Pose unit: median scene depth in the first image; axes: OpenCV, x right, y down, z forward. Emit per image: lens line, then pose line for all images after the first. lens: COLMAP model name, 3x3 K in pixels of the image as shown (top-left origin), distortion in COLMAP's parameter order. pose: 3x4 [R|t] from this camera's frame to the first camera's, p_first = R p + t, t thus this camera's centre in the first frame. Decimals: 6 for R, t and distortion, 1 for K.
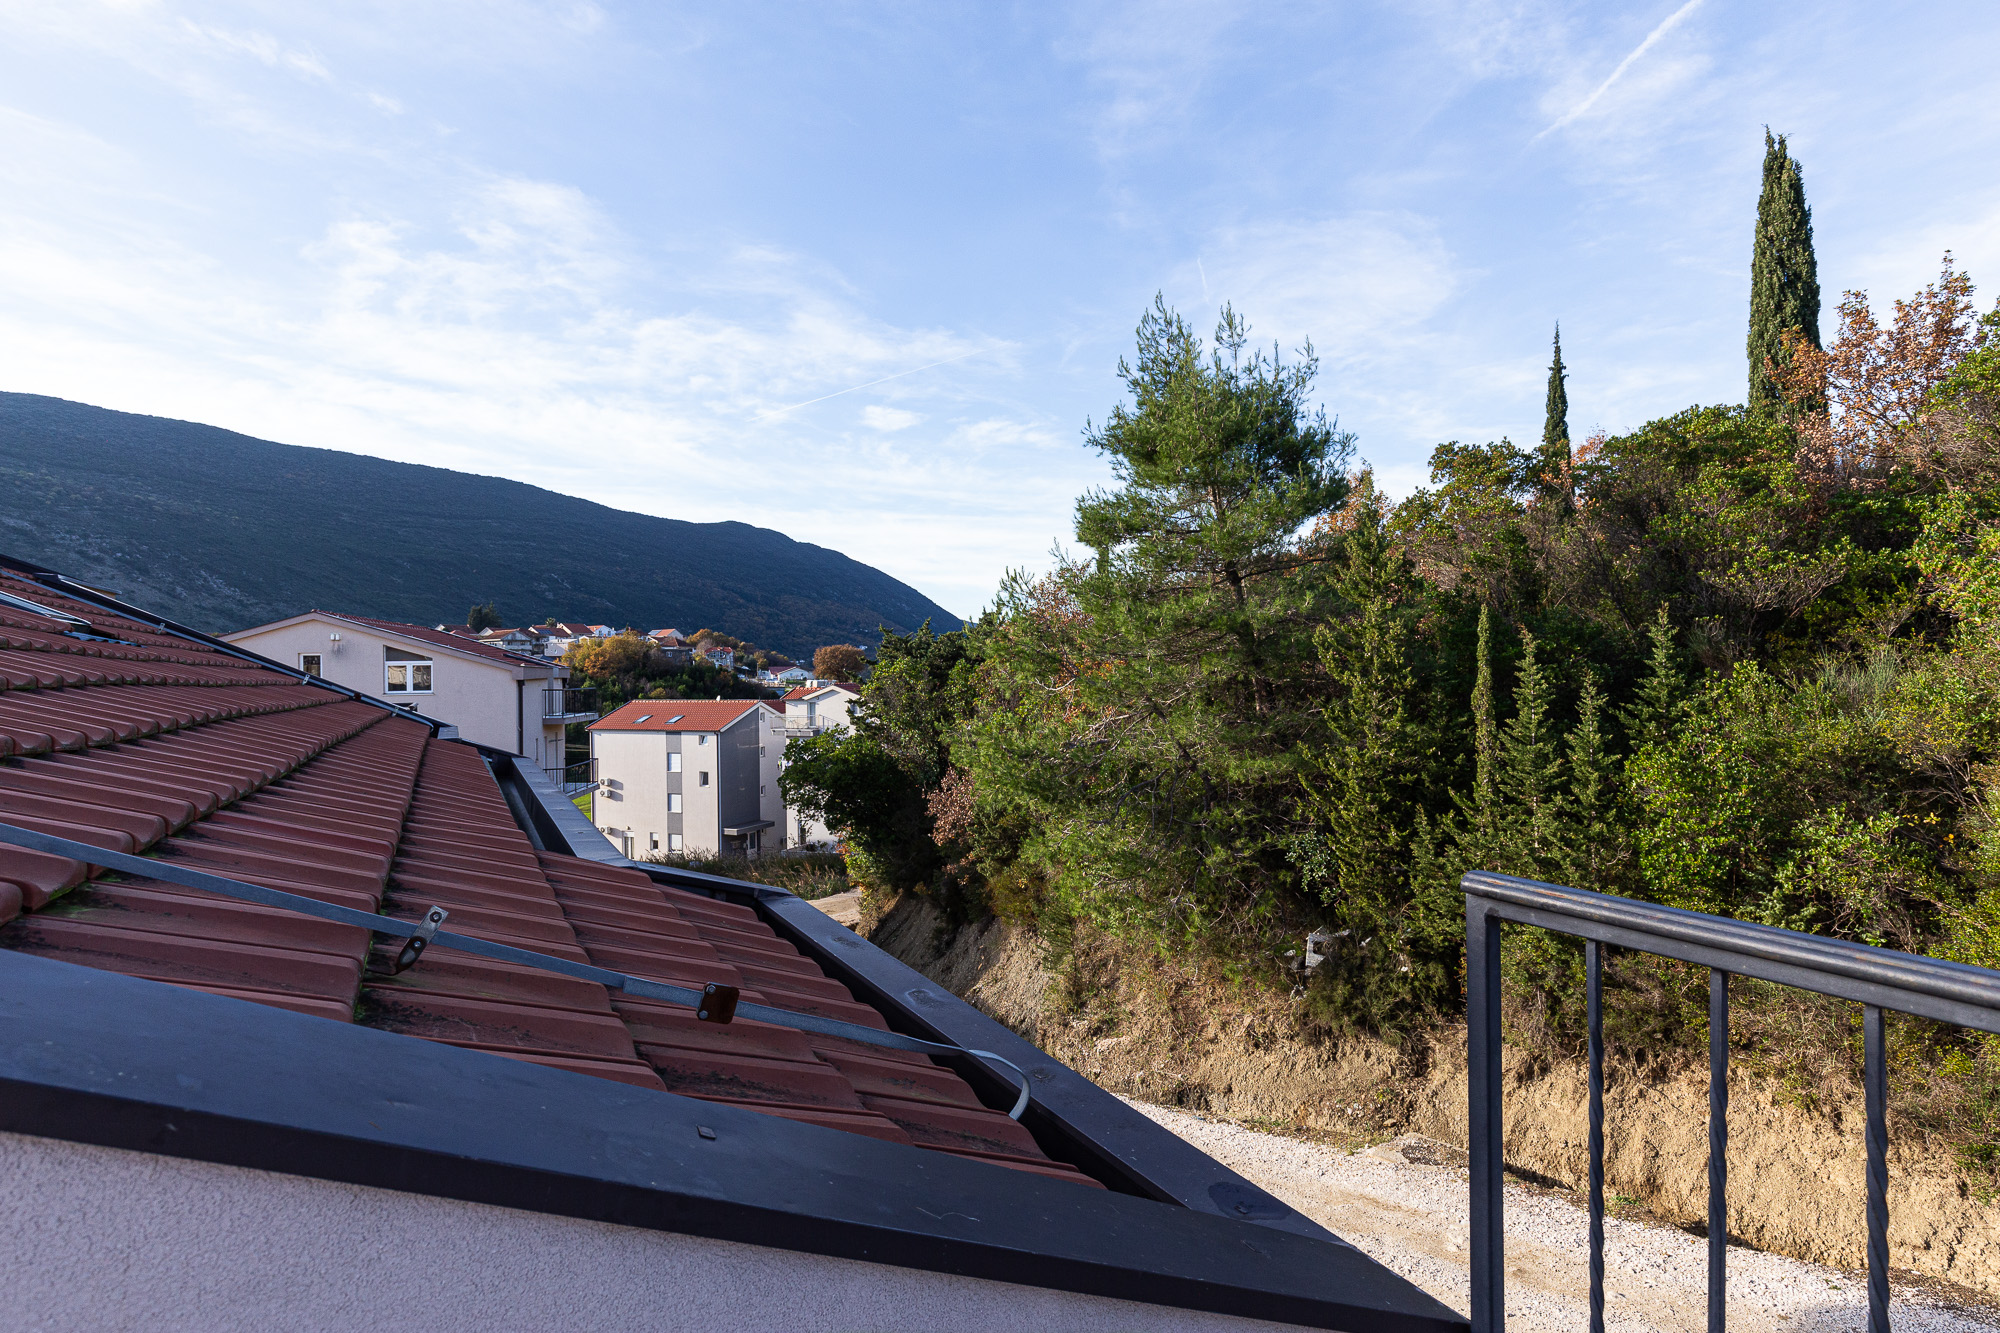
lens RADIAL K [[1024.9, 0, 1014.6], [0, 1024.9, 669.2], [0, 0, 1]] dist [-0.004040, 0.002624]
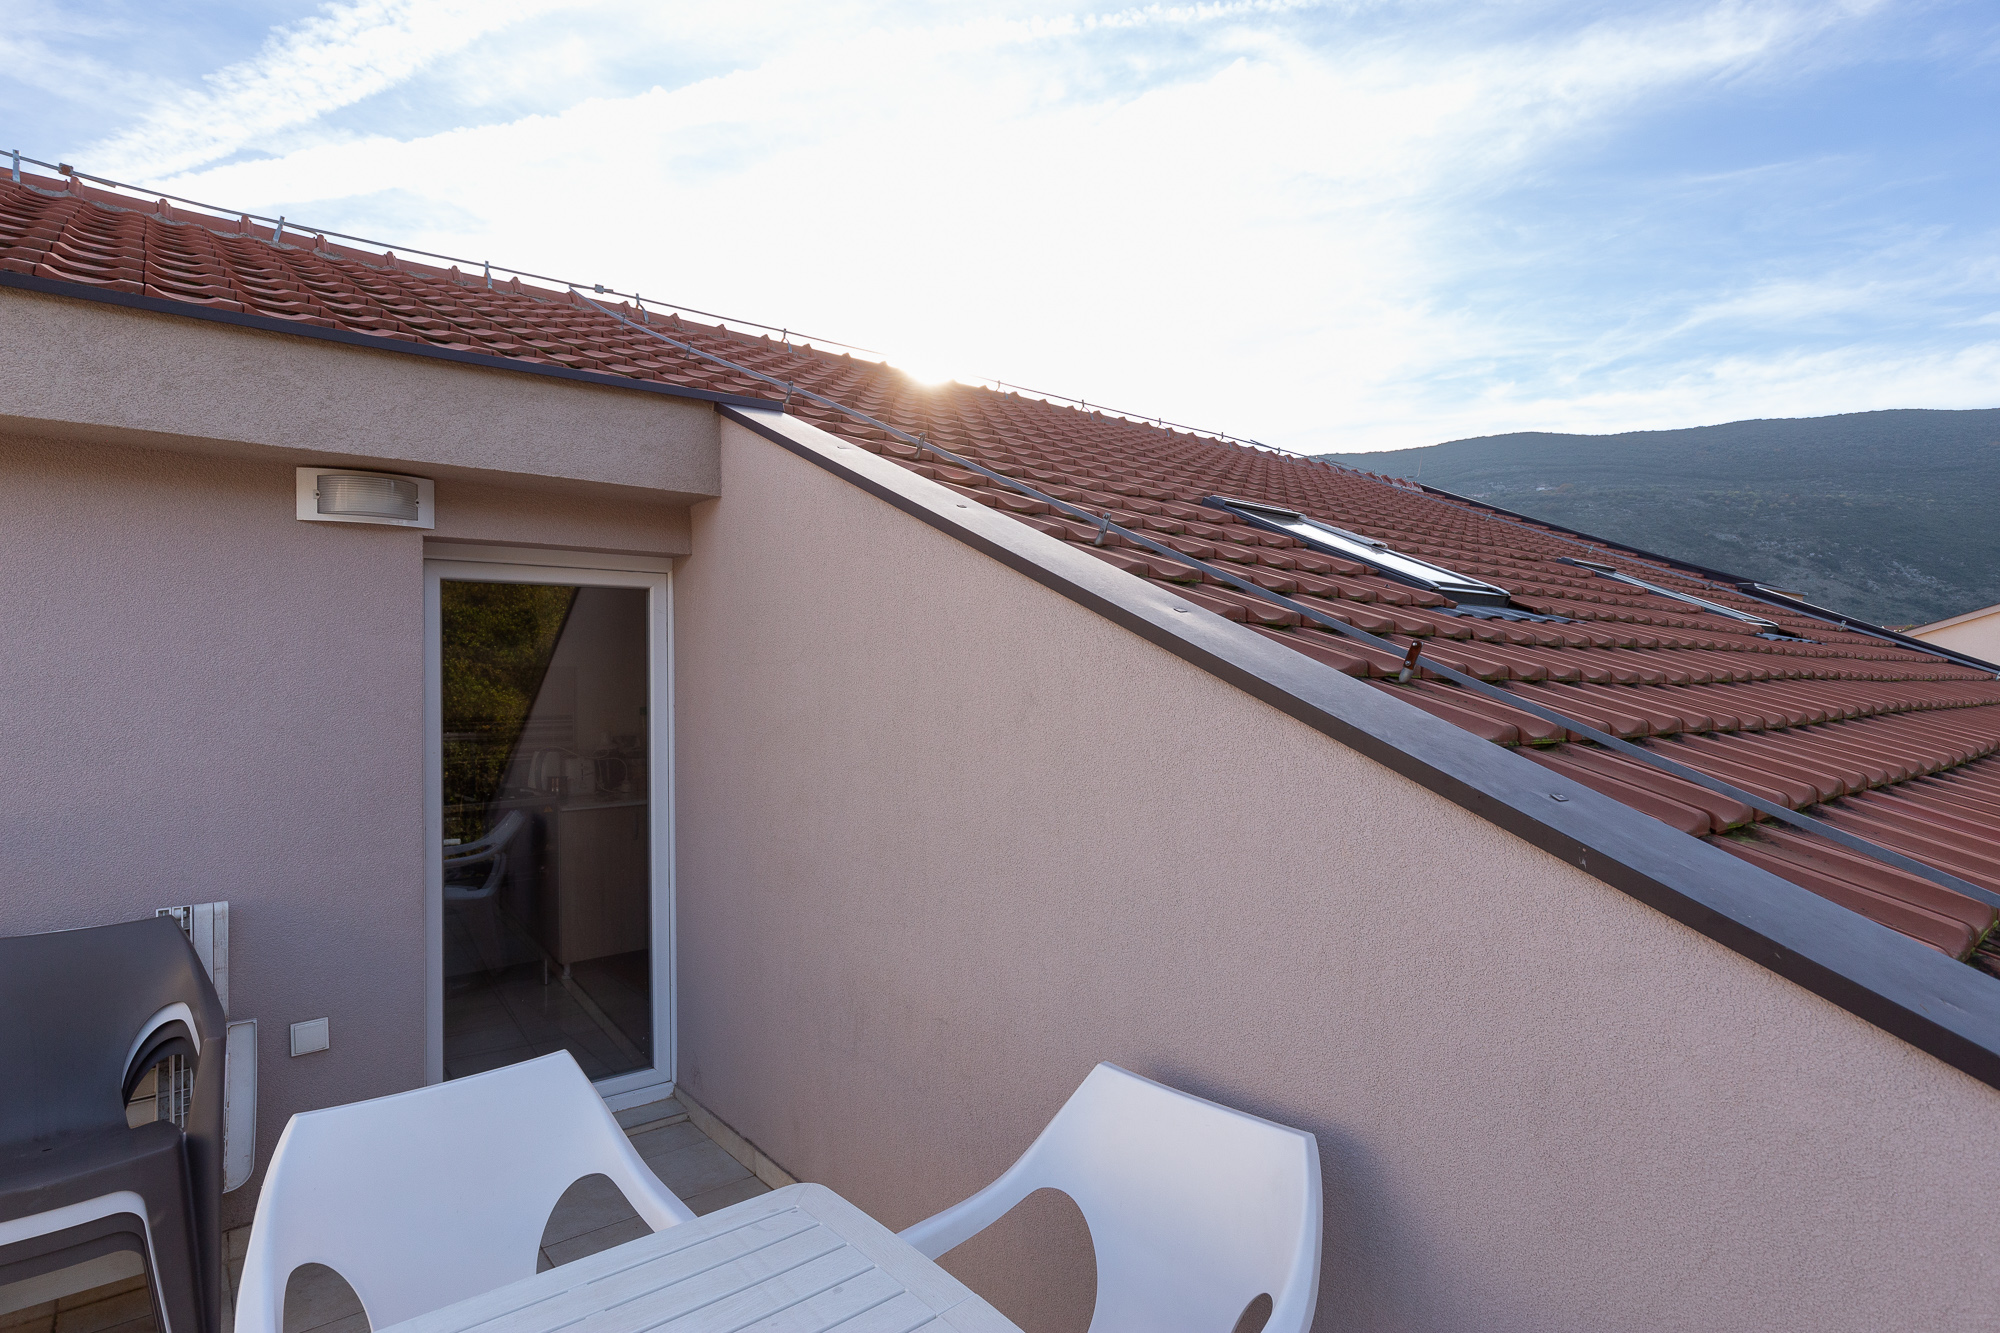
lens RADIAL K [[1024.9, 0, 1010.6], [0, 1024.9, 665.6], [0, 0, 1]] dist [-0.004040, 0.002624]
pose [[0.185205, -0.006787, -0.982676, 0.080575], [0.008863, 0.999947, -0.005236, -0.001277], [0.982660, -0.007739, 0.185255, -0.071856]]
